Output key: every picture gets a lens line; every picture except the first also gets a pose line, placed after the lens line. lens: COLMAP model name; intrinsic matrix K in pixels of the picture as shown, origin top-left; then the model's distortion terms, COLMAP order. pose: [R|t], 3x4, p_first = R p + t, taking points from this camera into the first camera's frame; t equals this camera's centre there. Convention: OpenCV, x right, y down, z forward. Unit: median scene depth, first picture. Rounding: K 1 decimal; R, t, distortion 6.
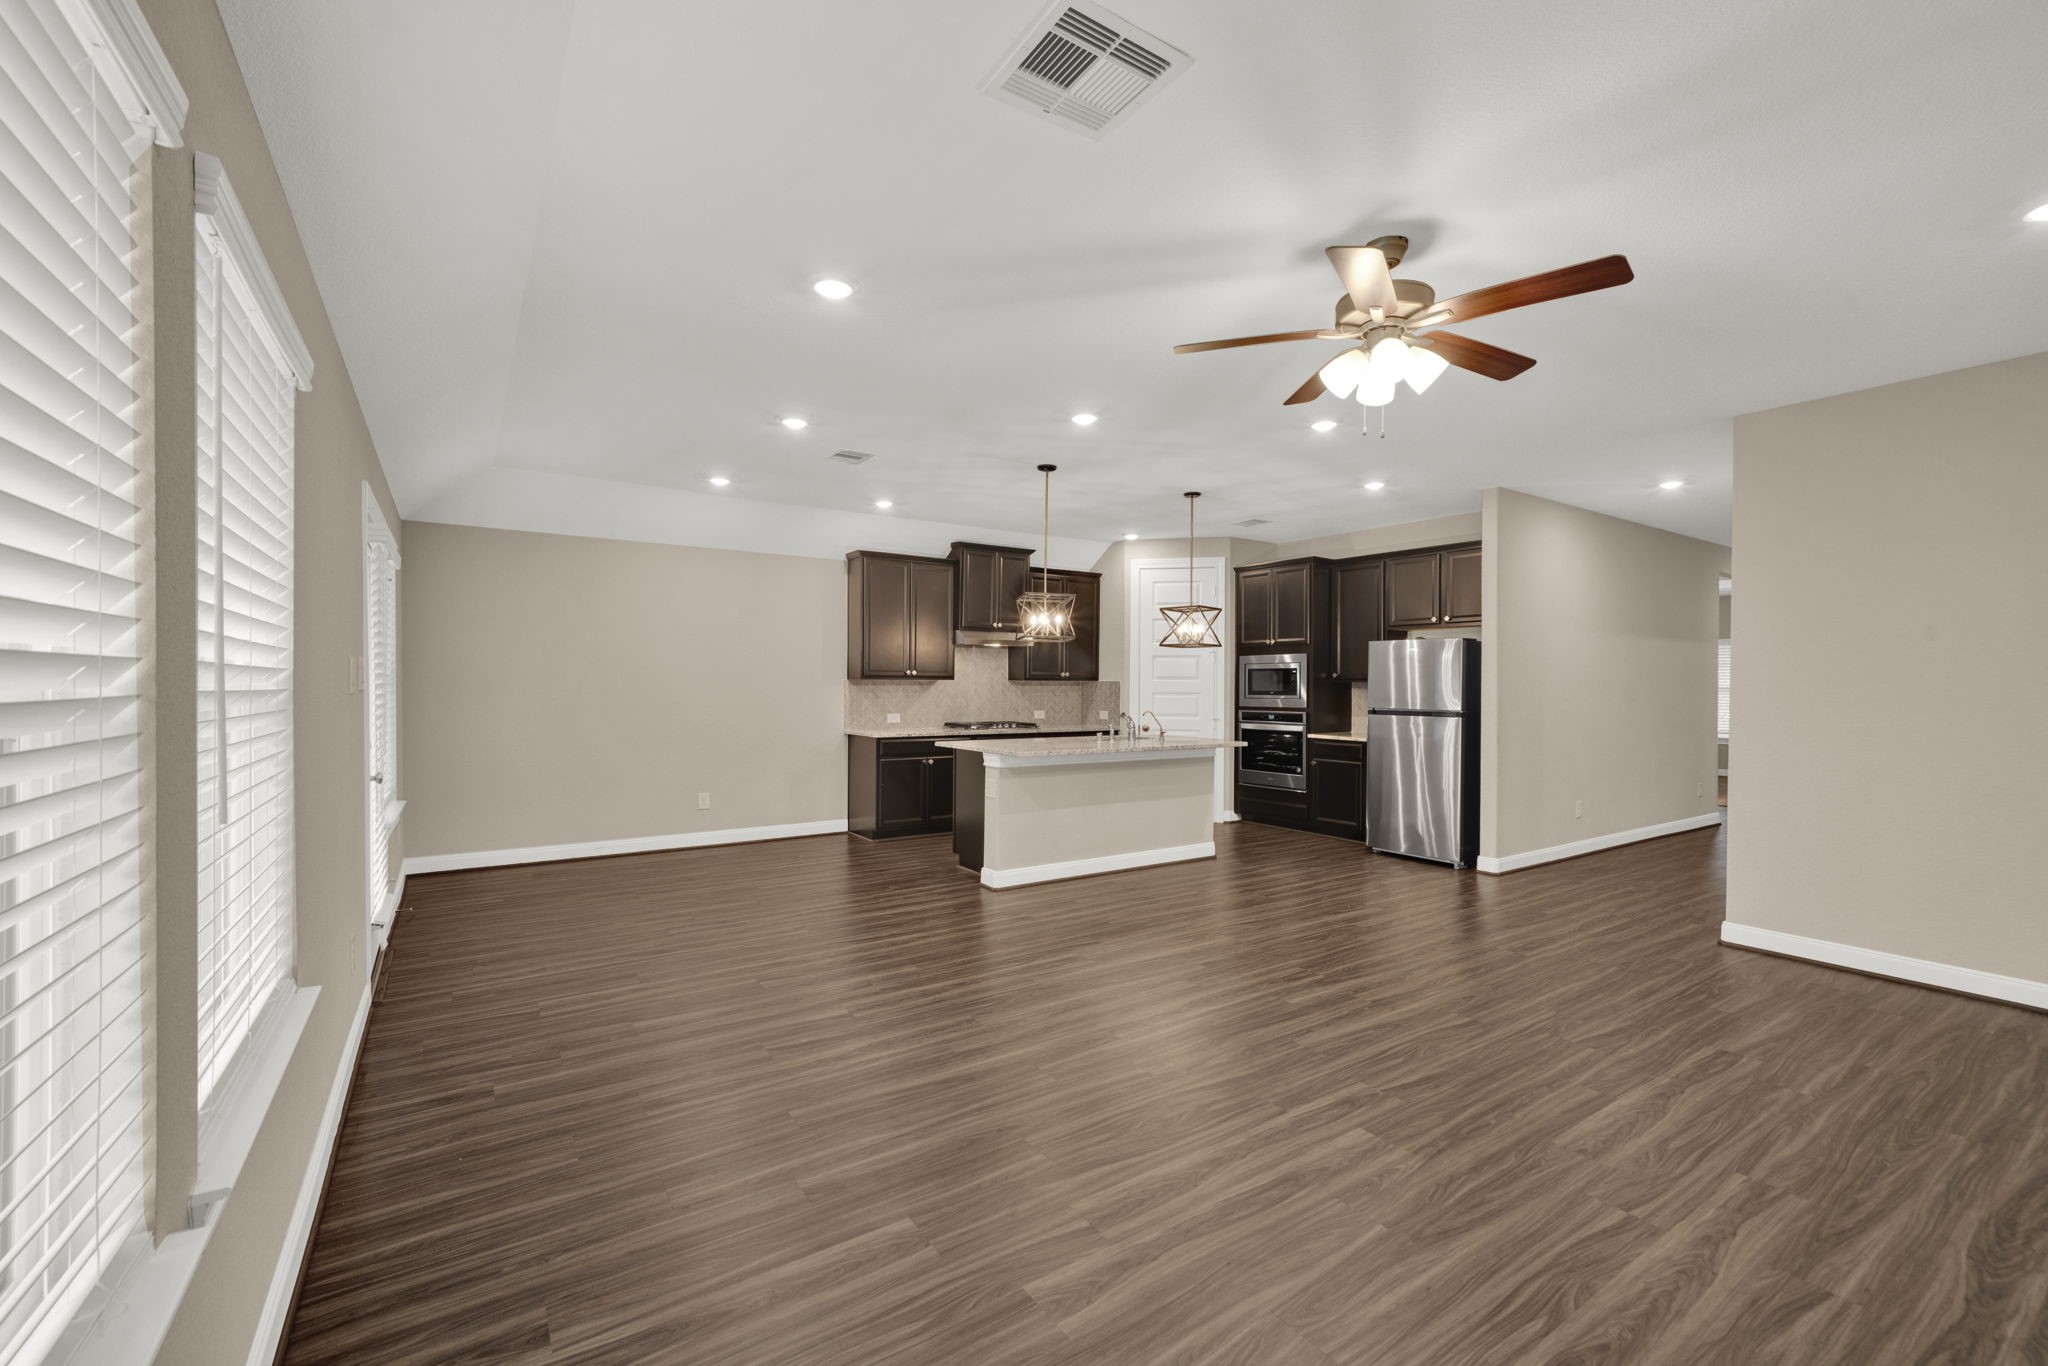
lens RADIAL K [[847.1, 0, 1025.3], [0, 847.1, 683.2], [0, 0, 1]] dist [-0.002286, 0.002706]
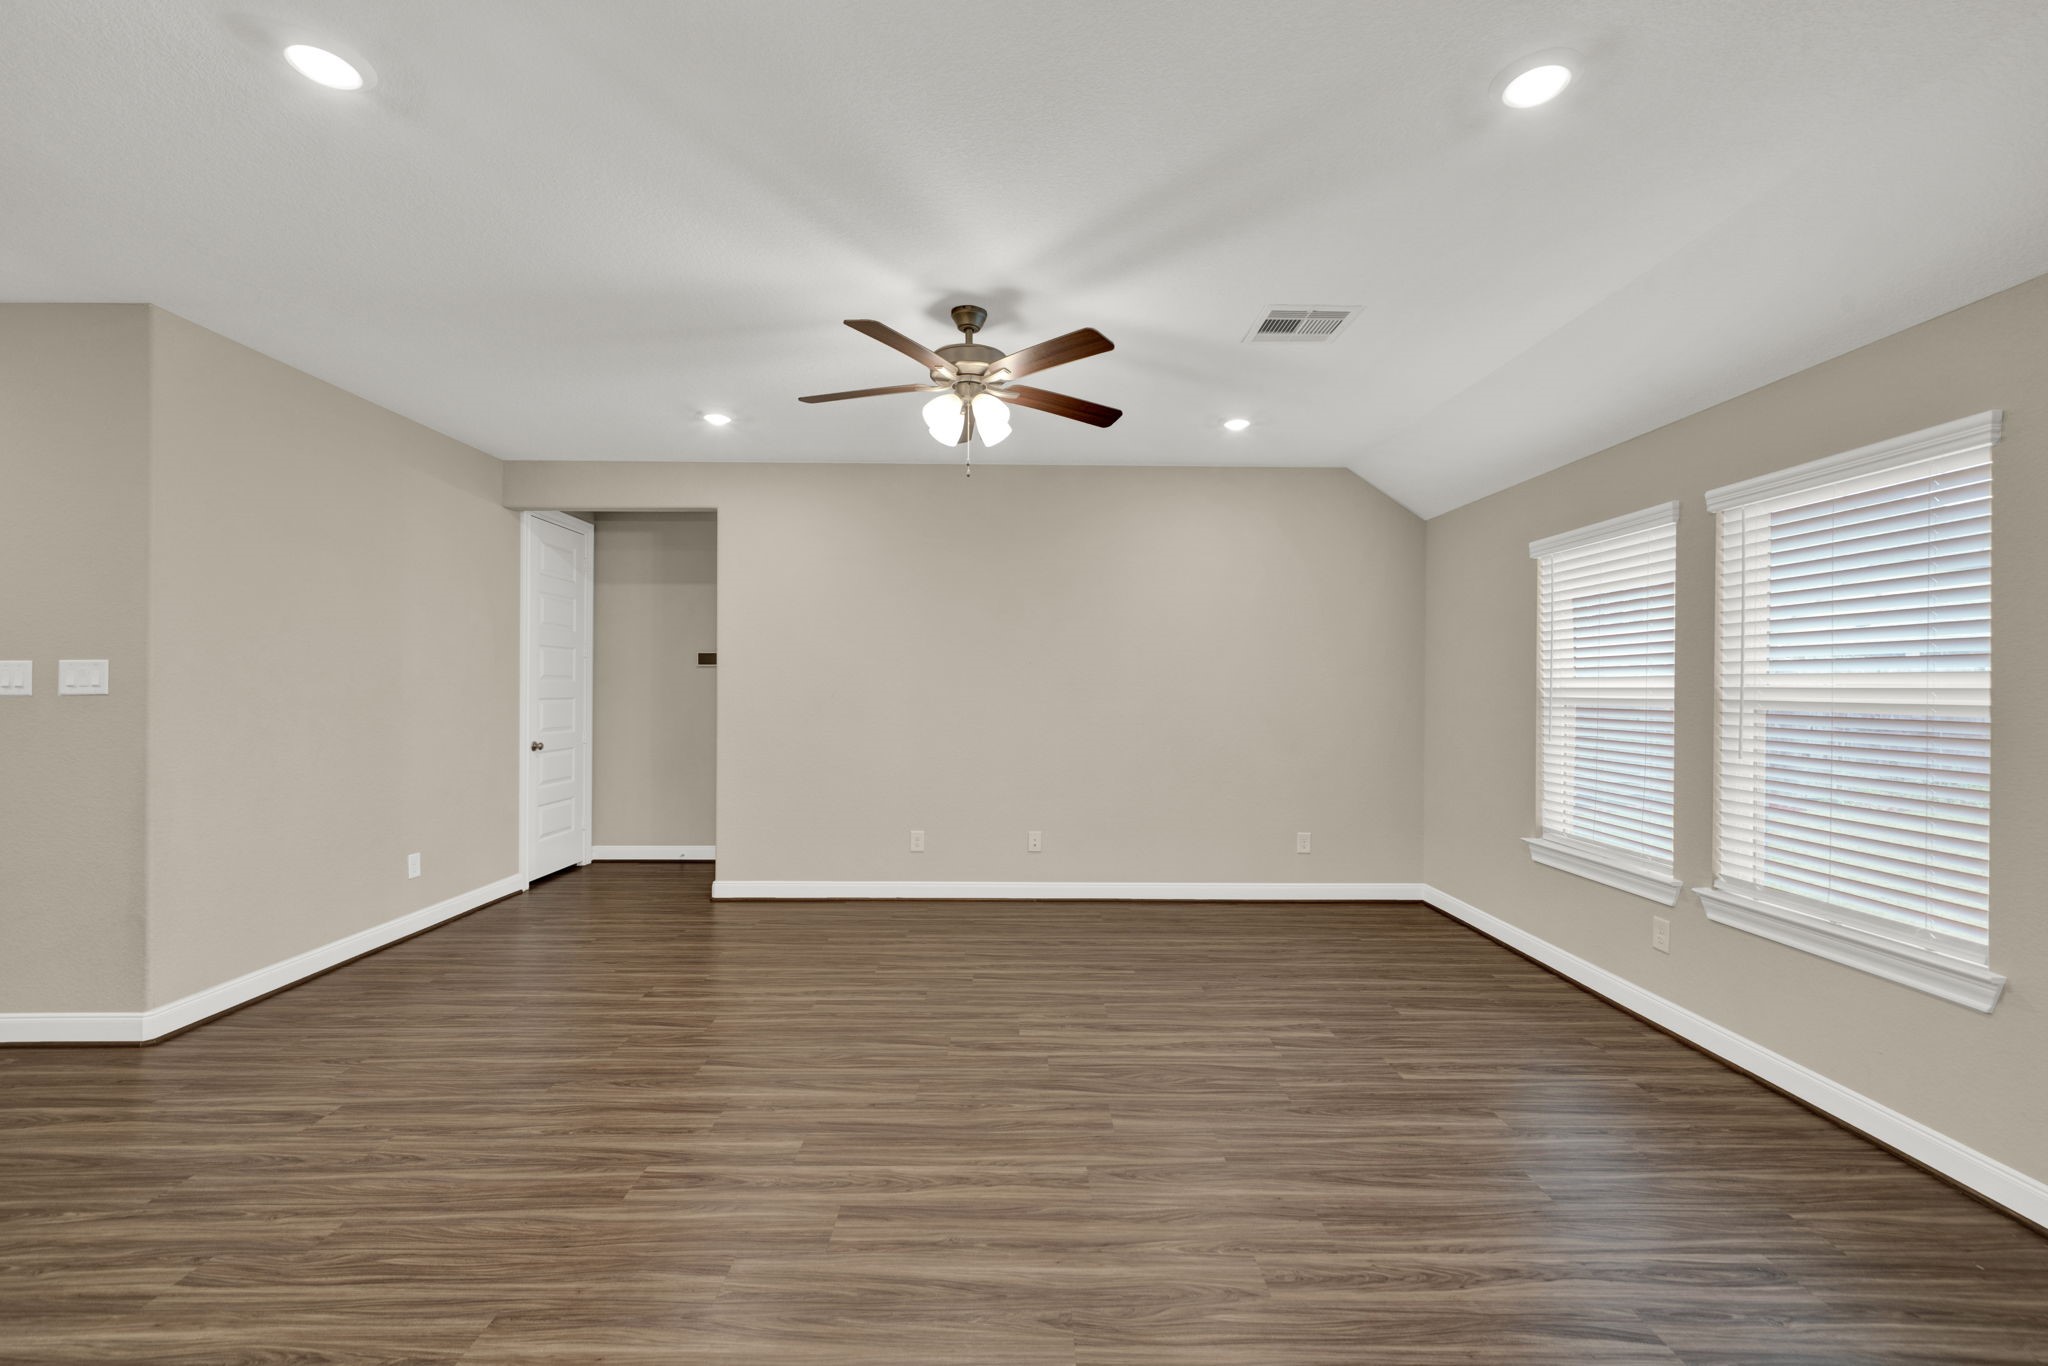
lens RADIAL K [[847.1, 0, 1027.4], [0, 847.1, 688.2], [0, 0, 1]] dist [-0.002286, 0.002706]
pose [[-0.838198, -0.013202, 0.545206, -0.208391], [-0.010841, 0.999913, 0.007545, -0.005211], [-0.545258, 0.000413, -0.838268, 1.410150]]
